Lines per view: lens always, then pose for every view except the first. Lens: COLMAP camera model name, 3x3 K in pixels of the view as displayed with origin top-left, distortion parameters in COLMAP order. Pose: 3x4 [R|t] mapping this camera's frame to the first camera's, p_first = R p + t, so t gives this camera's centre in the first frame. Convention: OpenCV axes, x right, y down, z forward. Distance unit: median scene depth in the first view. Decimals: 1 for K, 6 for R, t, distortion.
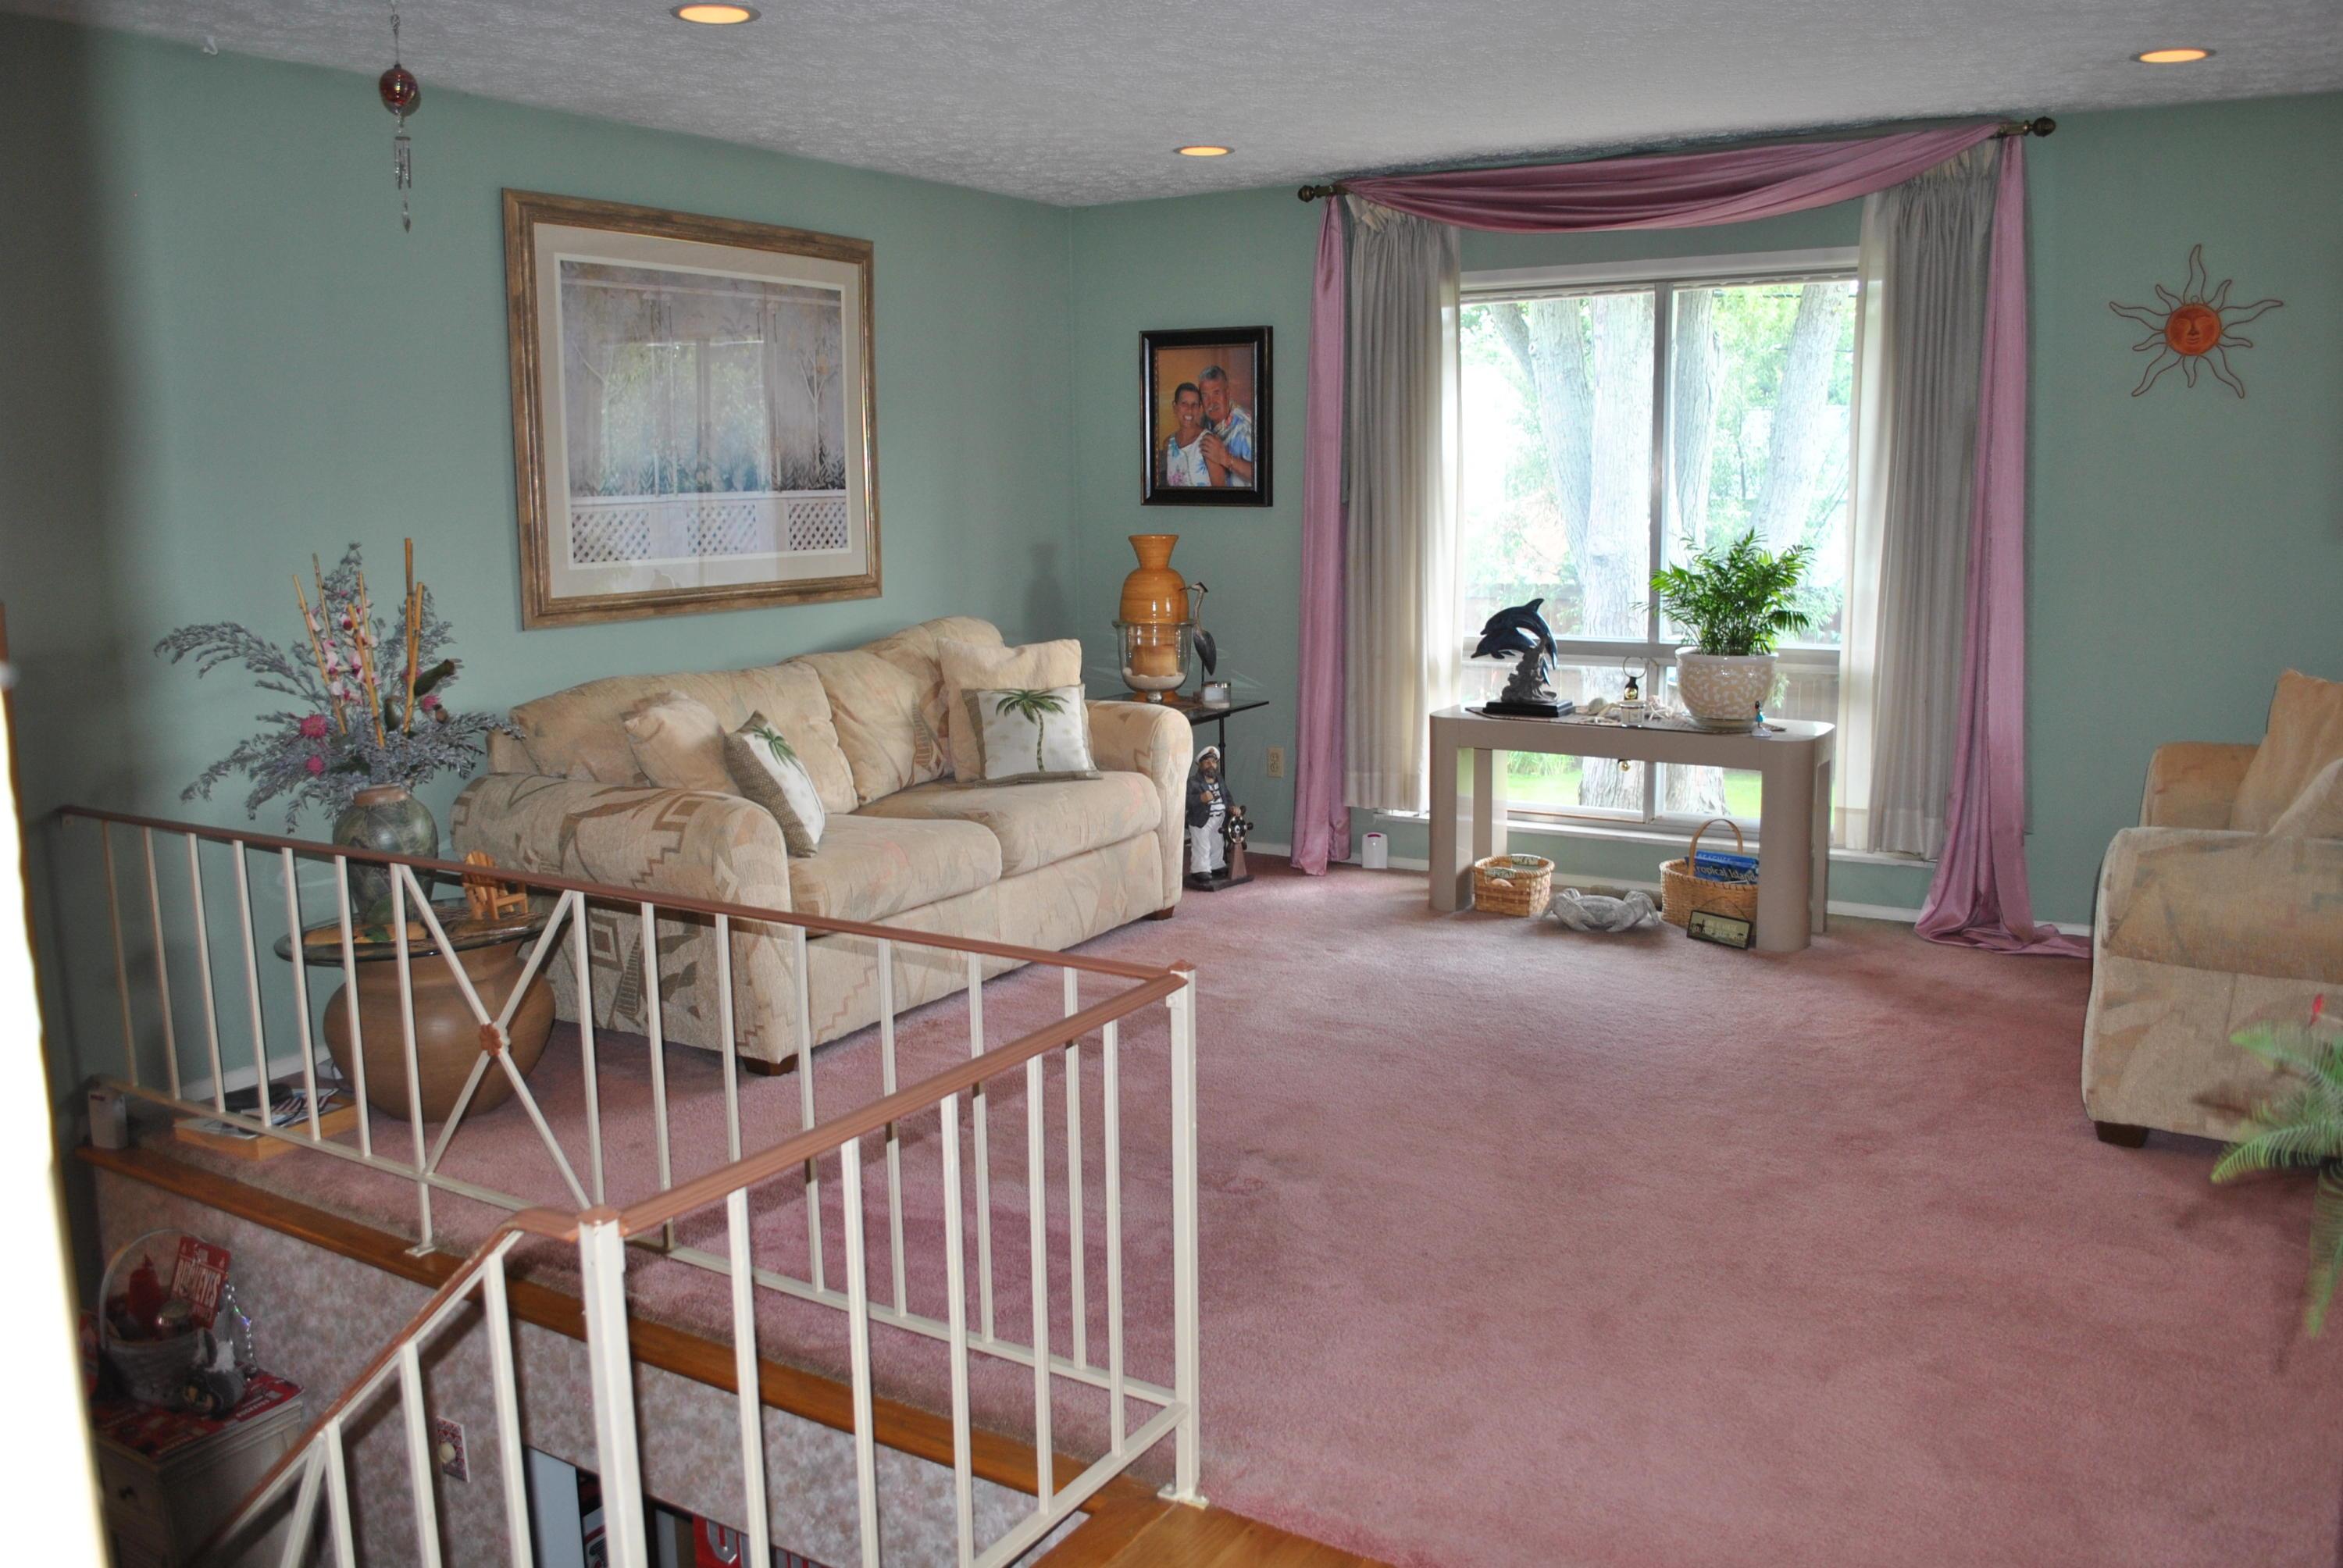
lens RADIAL K [[1901.5, 0, 1171.5], [0, 1901.5, 784.0], [0, 0, 1]] dist [-0.082299, 0.011688]
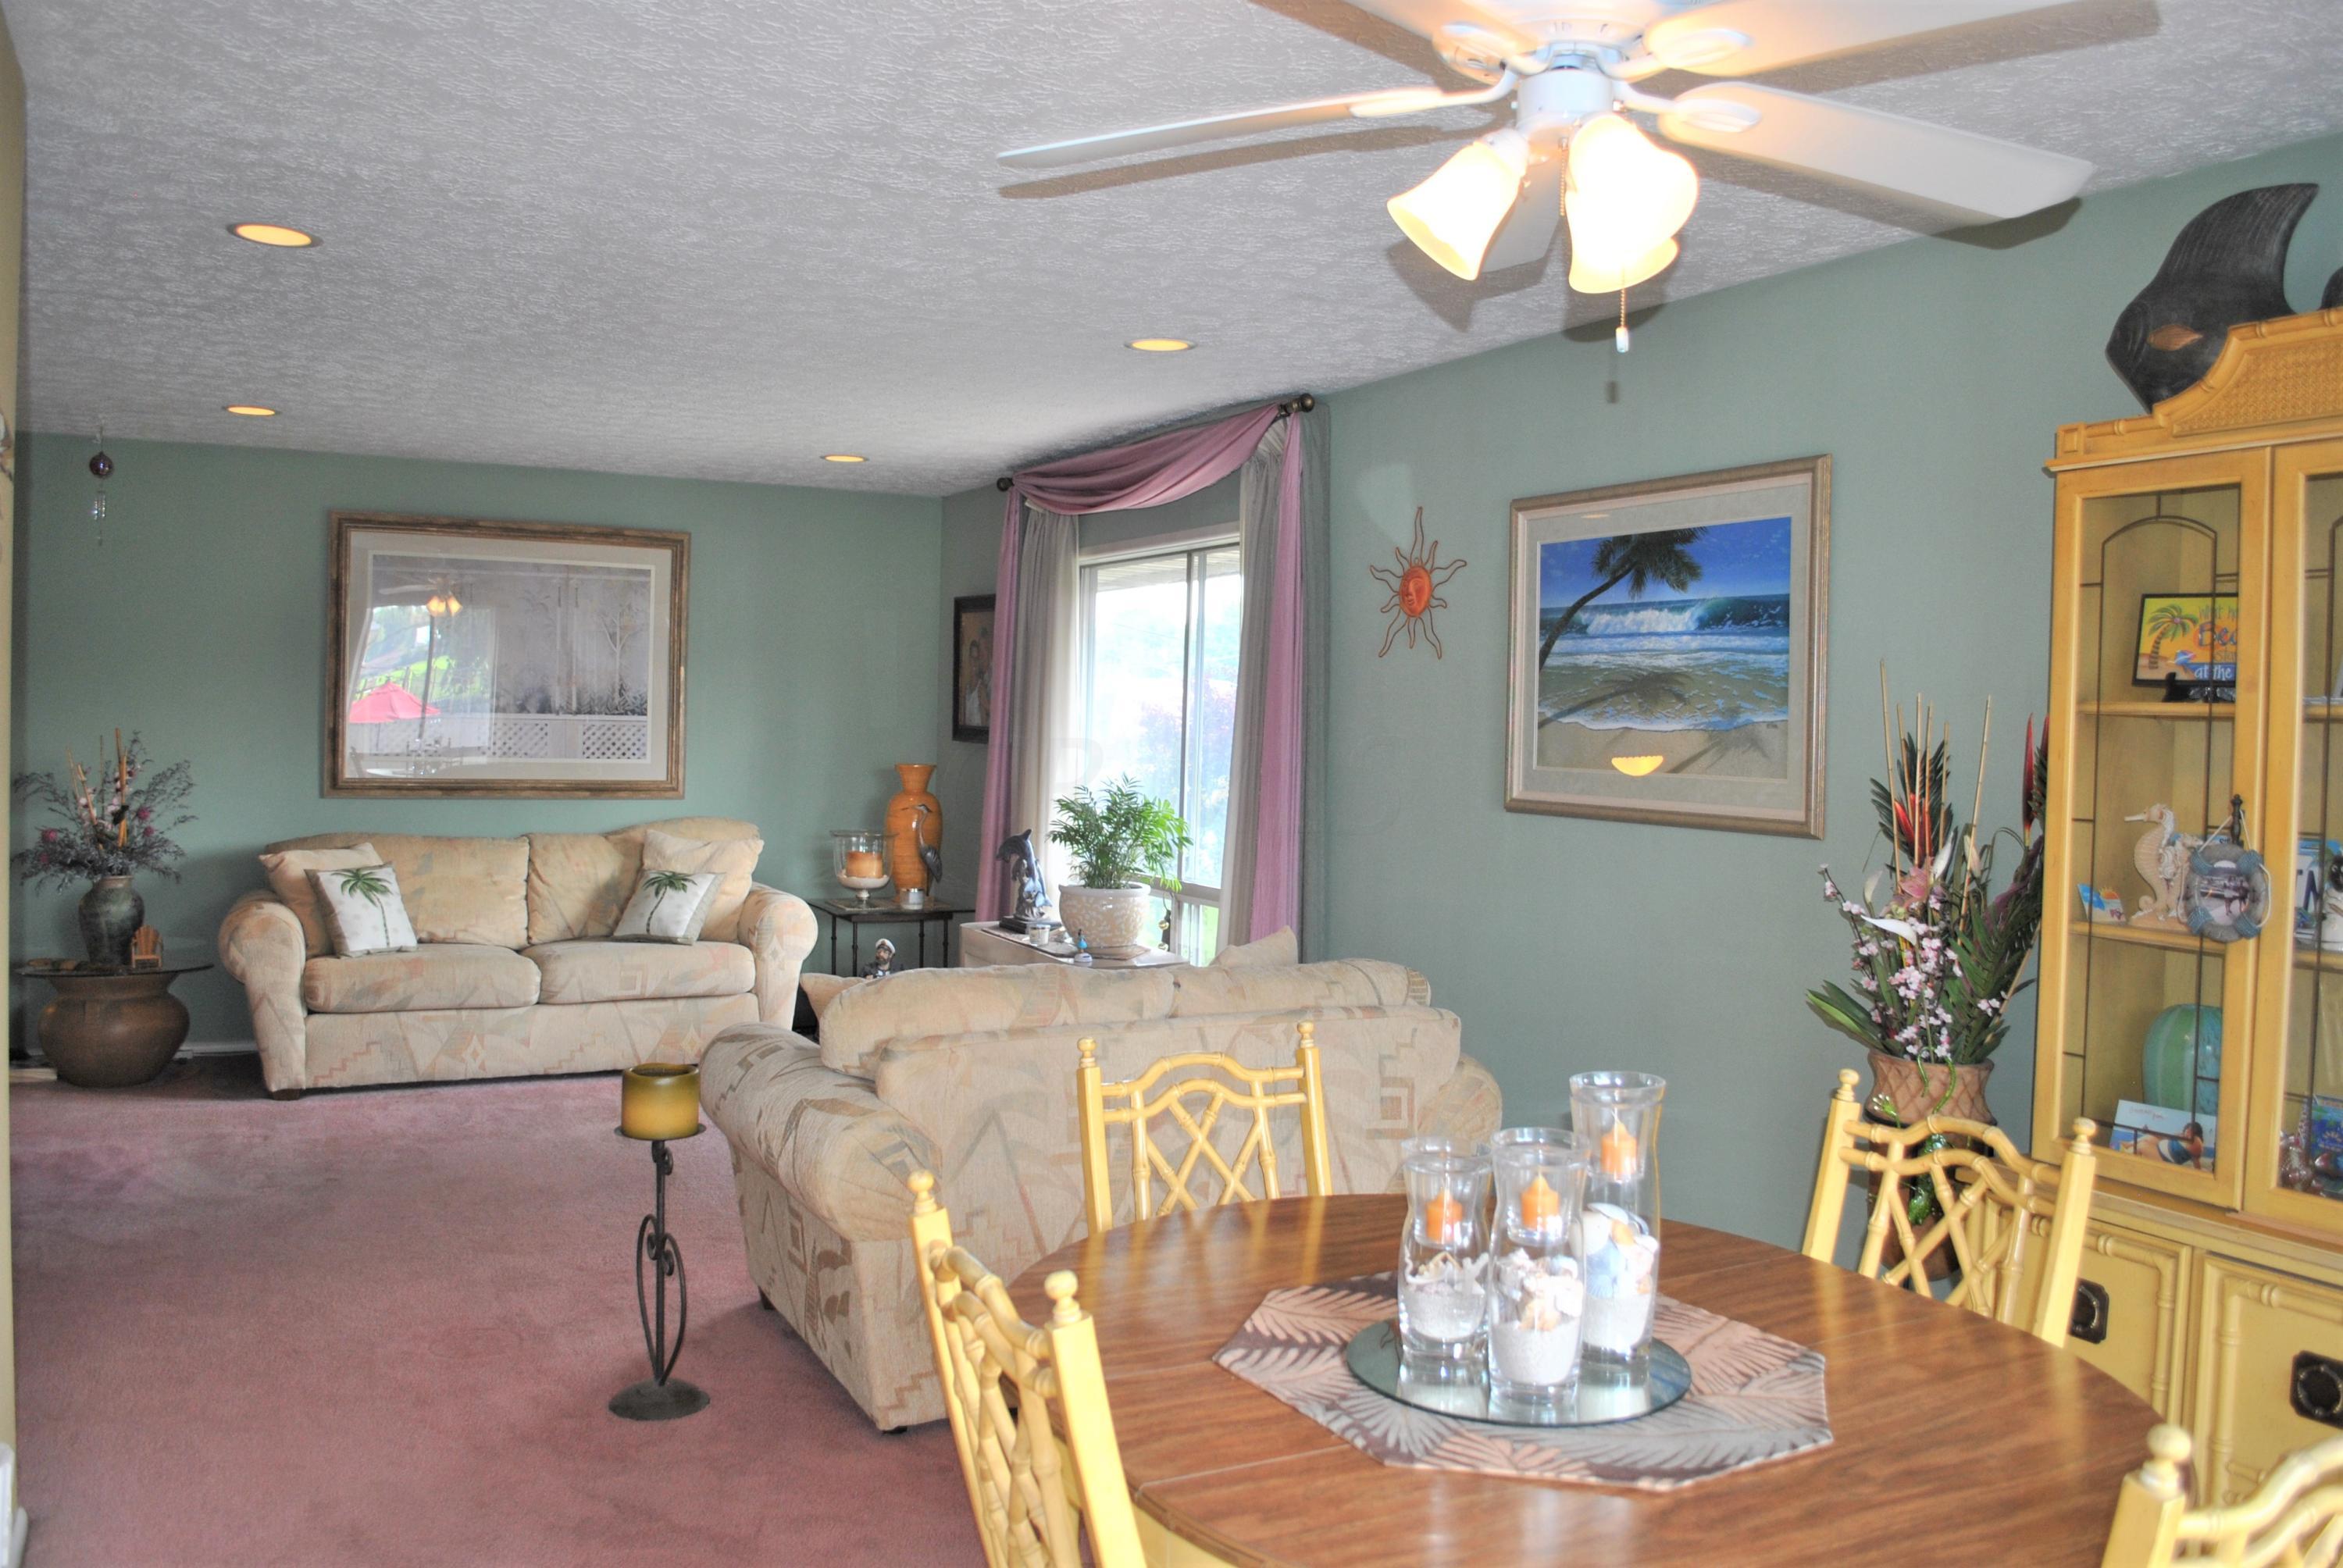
lens RADIAL K [[1864.8, 0, 1165.2], [0, 1864.8, 788.1], [0, 0, 1]] dist [-0.078089, 0.003271]
pose [[0.855014, 0.053221, -0.515866, 0.880200], [-0.116716, 0.988949, -0.091420, -0.030429], [0.505300, 0.138375, 0.851777, 0.083263]]
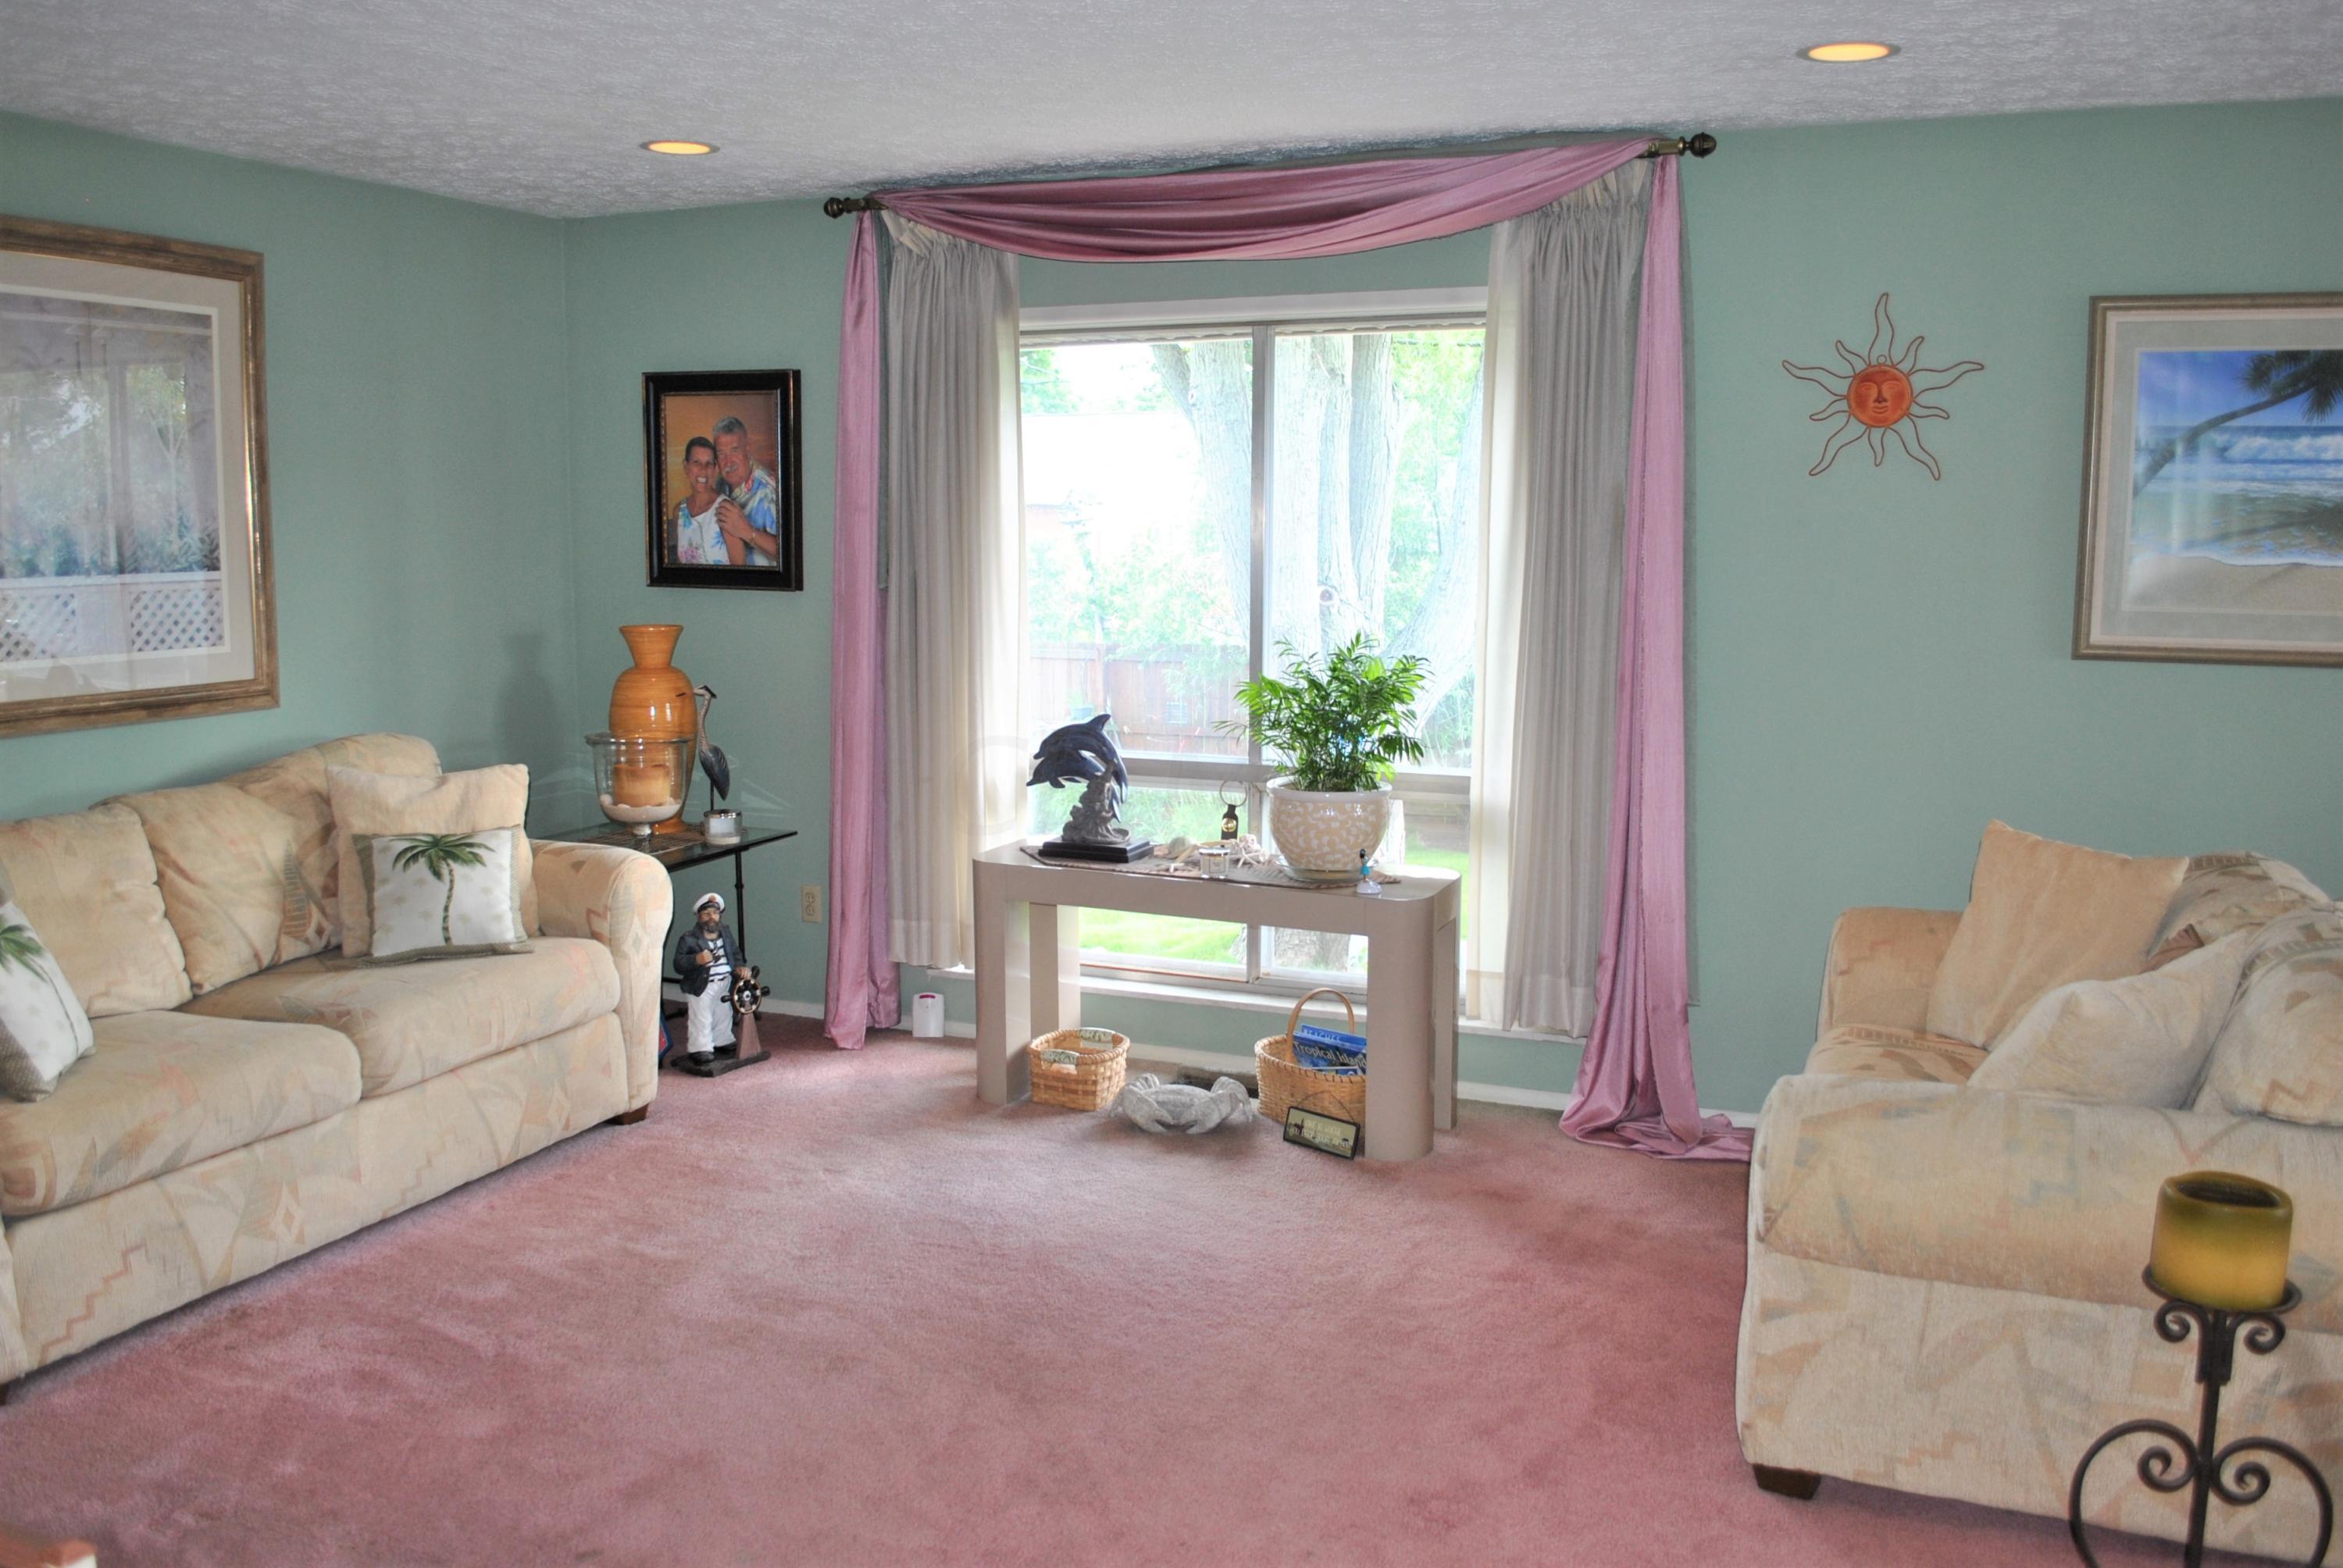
lens RADIAL K [[1949.1, 0, 1184.0], [0, 1949.1, 779.1], [0, 0, 1]] dist [-0.080364, 0.006473]
pose [[0.989481, -0.003100, 0.144627, 0.112507], [0.007010, 0.999623, -0.026531, -0.050560], [-0.144490, 0.027265, 0.989131, 0.186622]]
